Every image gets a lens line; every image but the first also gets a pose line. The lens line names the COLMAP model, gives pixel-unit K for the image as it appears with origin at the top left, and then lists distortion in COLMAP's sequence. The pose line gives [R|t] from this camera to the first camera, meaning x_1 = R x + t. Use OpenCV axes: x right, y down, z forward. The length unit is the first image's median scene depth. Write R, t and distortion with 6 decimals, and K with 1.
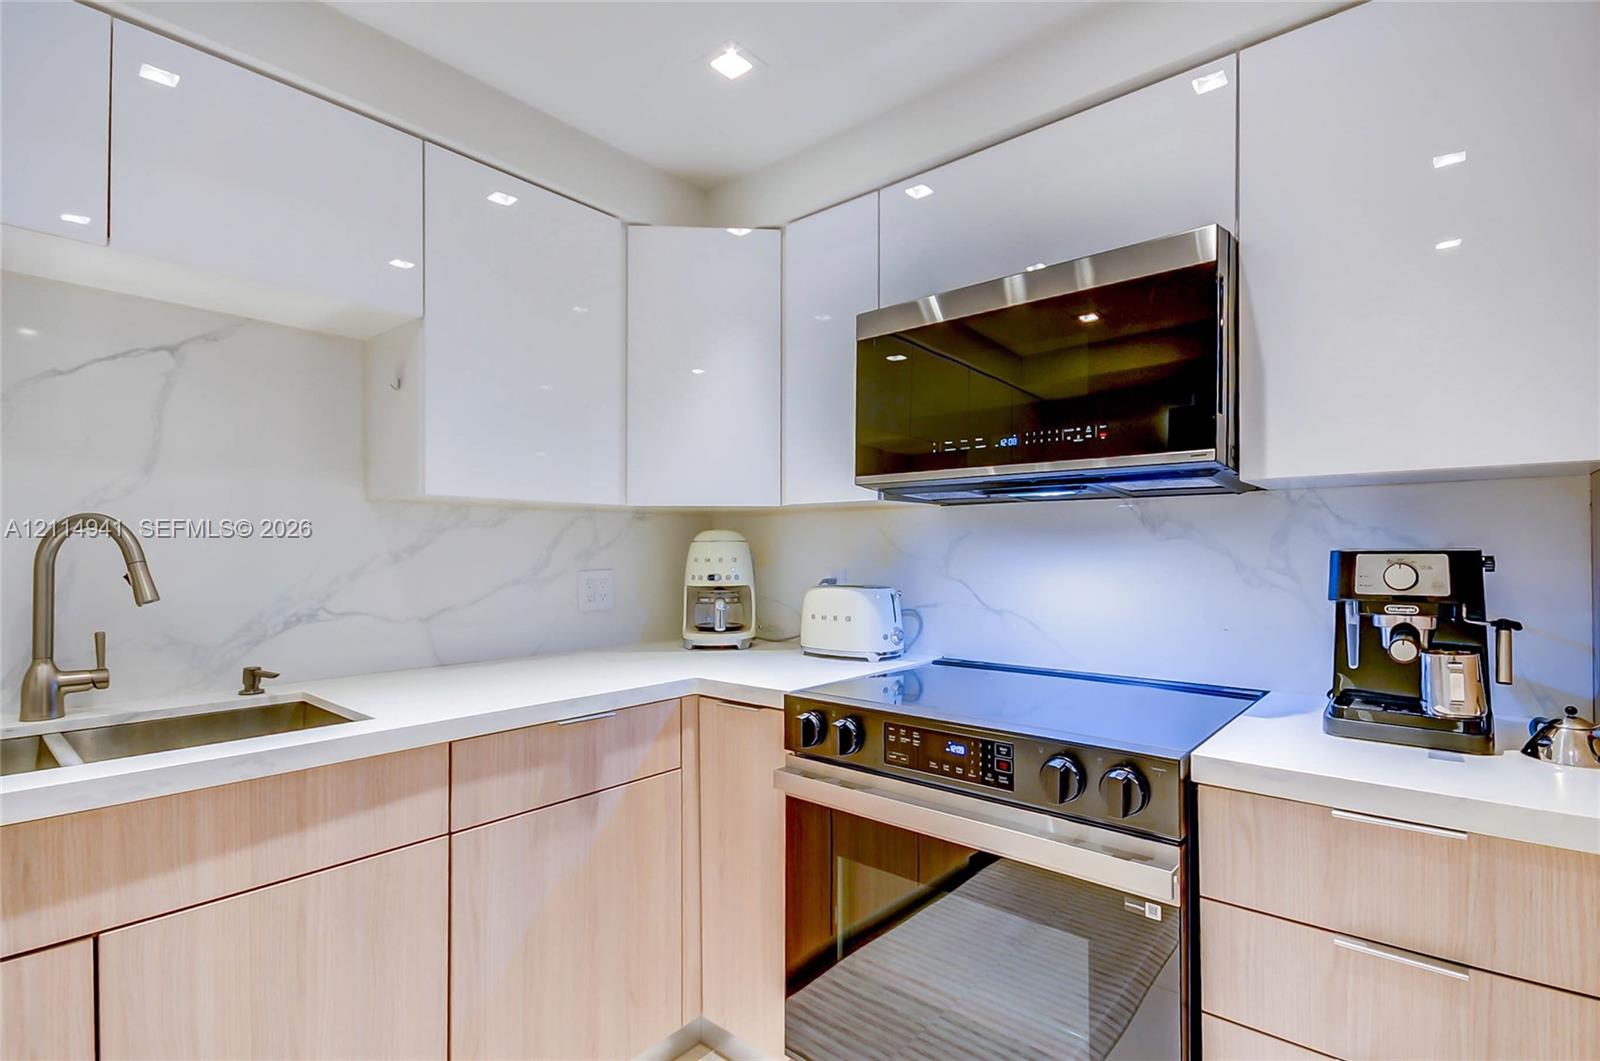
lens RADIAL K [[756.8, 0, 807.0], [0, 756.8, 549.7], [0, 0, 1]] dist [0.001420, -0.000300]
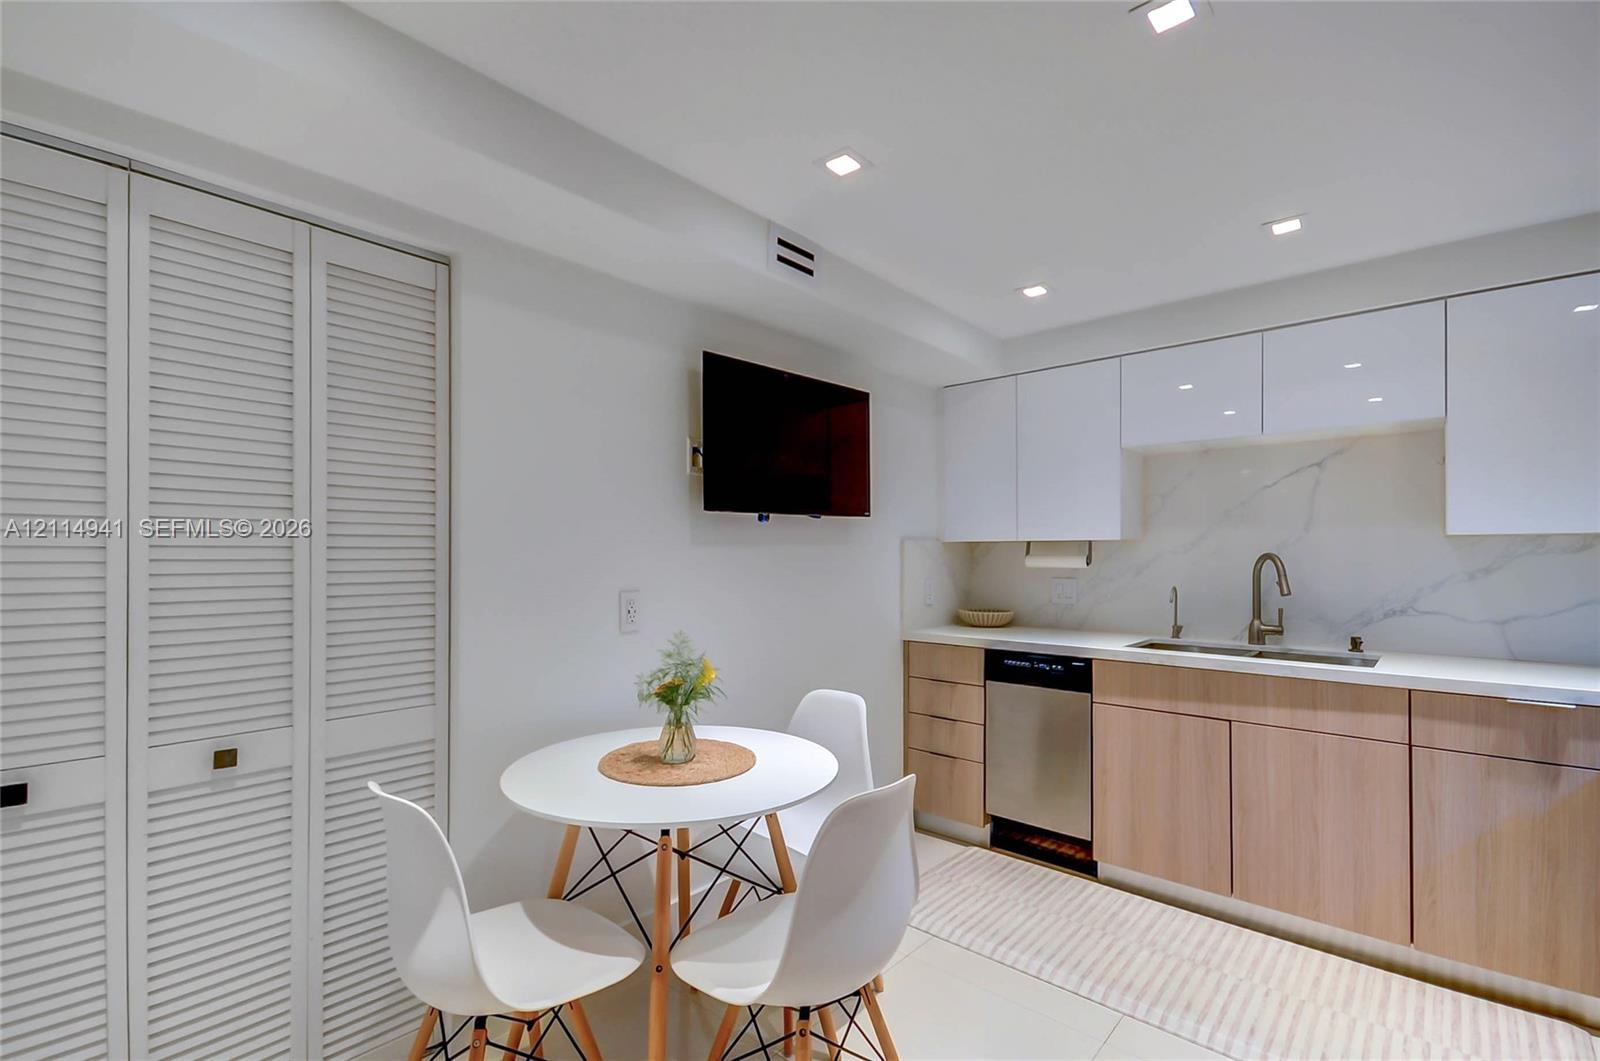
lens RADIAL K [[721.3, 0, 804.9], [0, 721.3, 541.3], [0, 0, 1]] dist [0.030030, -0.013743]
pose [[-0.029371, -0.023989, -0.999281, 0.993752], [-0.000250, 0.999712, -0.023992, -0.025209], [0.999569, -0.000454, -0.029369, -0.228605]]
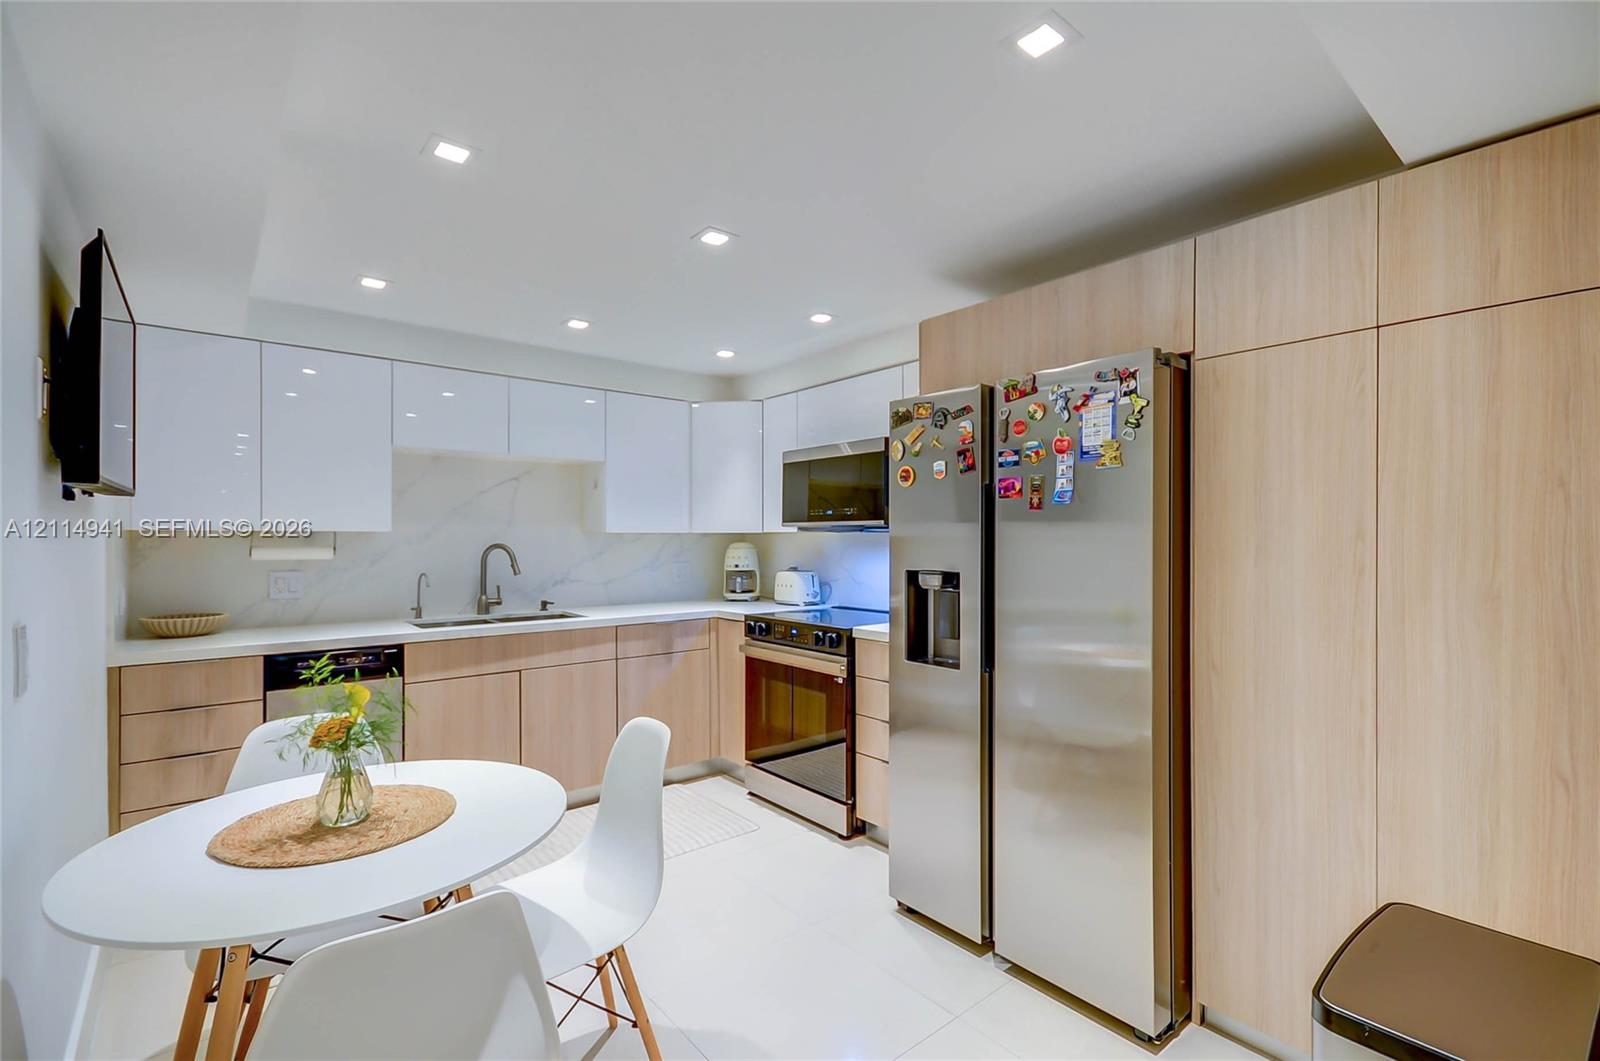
lens RADIAL K [[721.3, 0, 804.9], [0, 721.3, 541.3], [0, 0, 1]] dist [0.030030, -0.013743]
pose [[0.985227, -0.000223, -0.171253, 0.561609], [0.001232, 0.999982, 0.005790, -0.059060], [0.171249, -0.005916, 0.985210, -1.264311]]
